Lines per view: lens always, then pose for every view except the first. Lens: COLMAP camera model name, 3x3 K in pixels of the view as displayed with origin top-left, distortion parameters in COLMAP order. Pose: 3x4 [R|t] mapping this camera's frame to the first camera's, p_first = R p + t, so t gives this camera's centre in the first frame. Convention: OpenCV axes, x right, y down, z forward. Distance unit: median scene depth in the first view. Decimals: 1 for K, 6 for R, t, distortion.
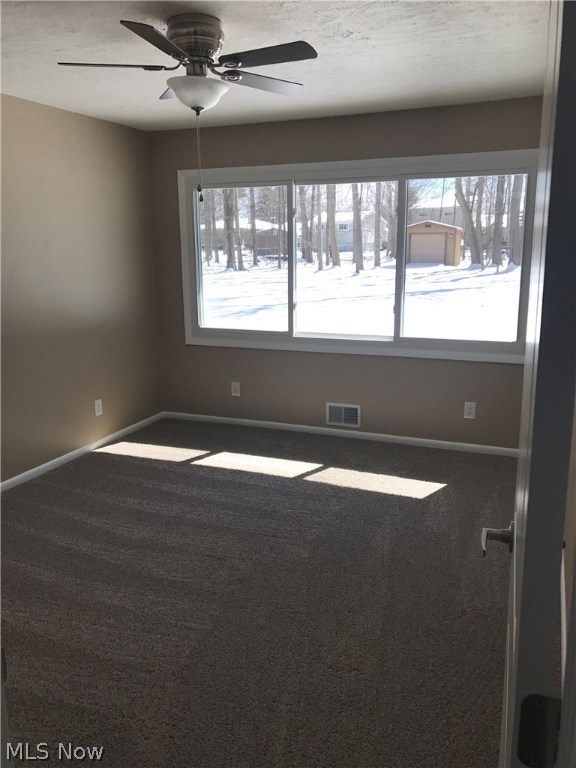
lens RADIAL K [[626.7, 0, 290.9], [0, 626.7, 374.7], [0, 0, 1]] dist [0.042142, -0.011022]
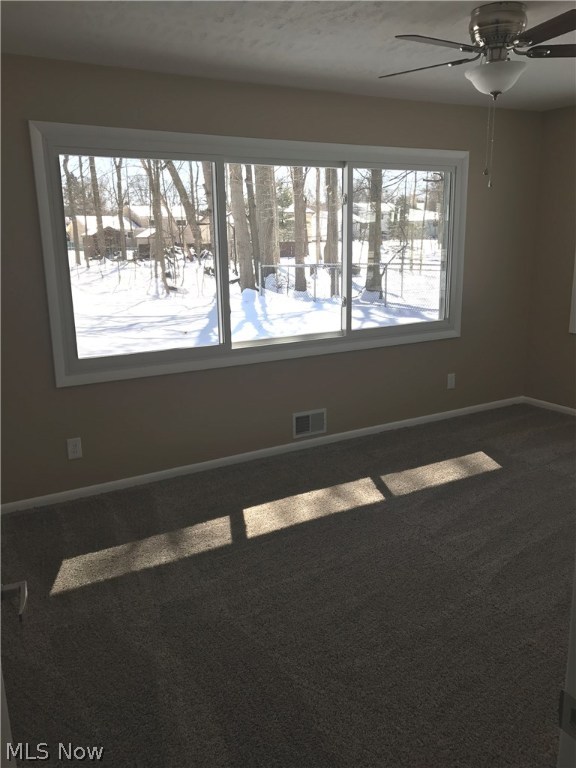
lens RADIAL K [[626.7, 0, 290.9], [0, 626.7, 374.7], [0, 0, 1]] dist [0.042142, -0.011022]
pose [[0.574851, -0.189789, 0.795944, -0.643750], [0.159005, 0.980097, 0.118862, -0.117732], [-0.802660, 0.058231, 0.593587, 0.466436]]
